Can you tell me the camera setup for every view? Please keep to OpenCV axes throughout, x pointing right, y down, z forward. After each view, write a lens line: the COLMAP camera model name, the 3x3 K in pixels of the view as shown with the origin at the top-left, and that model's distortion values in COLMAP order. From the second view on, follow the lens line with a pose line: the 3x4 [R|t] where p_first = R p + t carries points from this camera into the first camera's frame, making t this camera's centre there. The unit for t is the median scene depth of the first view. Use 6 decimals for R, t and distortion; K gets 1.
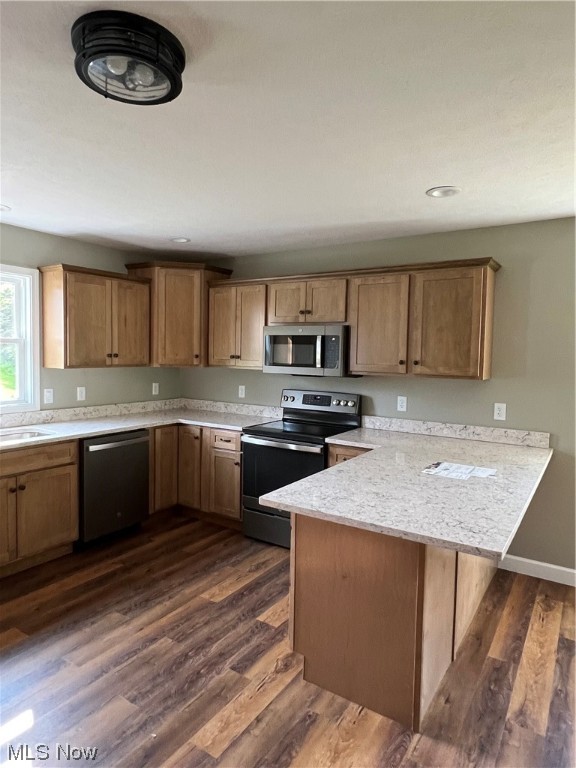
lens RADIAL K [[476.4, 0, 288.0], [0, 476.4, 384.0], [0, 0, 1]] dist [-0.004728, -0.000696]
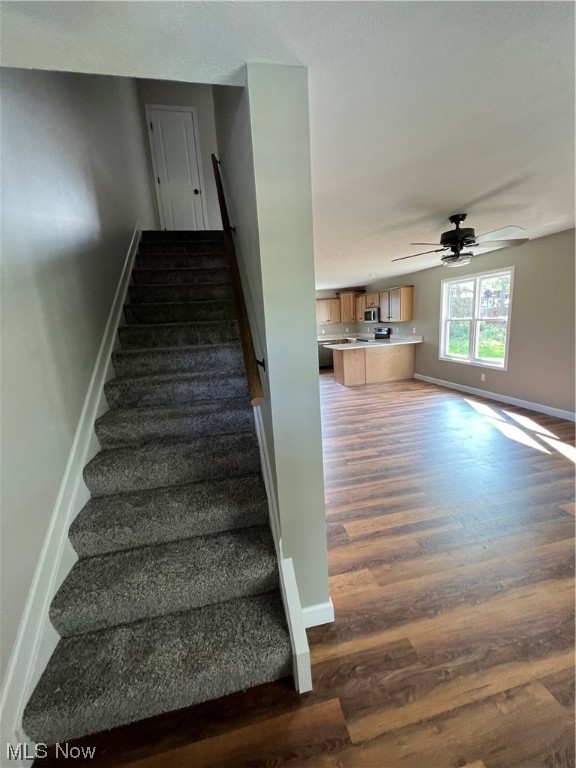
lens RADIAL K [[307.8, 0, 288.0], [0, 307.8, 384.0], [0, 0, 1]] dist [-0.000258, -0.000022]
pose [[0.703992, 0.078034, -0.705908, 1.255320], [0.030227, 0.989753, 0.139556, 0.093000], [0.709565, -0.119584, 0.694419, -1.052484]]
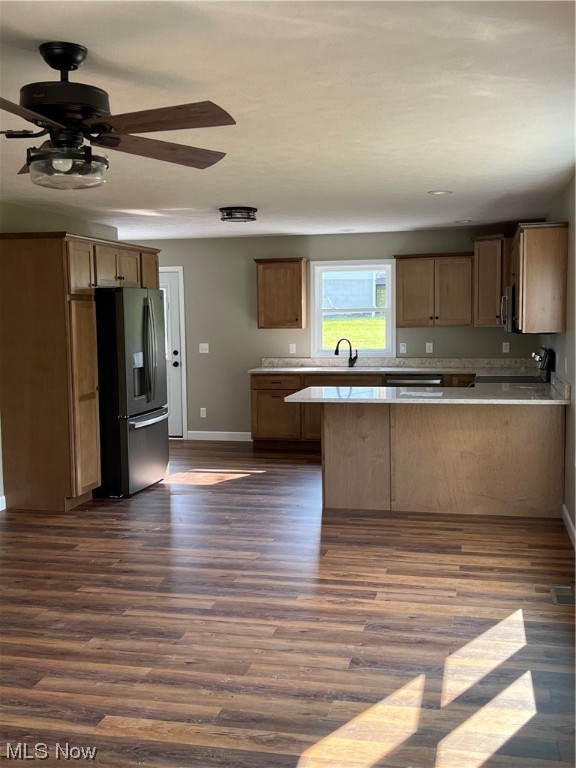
lens RADIAL K [[823.7, 0, 287.7], [0, 823.7, 408.9], [0, 0, 1]] dist [0.009271, 0.005056]
pose [[0.337668, 0.079762, -0.937880, 1.758086], [-0.042544, 0.996678, 0.069445, 0.052667], [0.940303, 0.016452, 0.339940, -0.147105]]
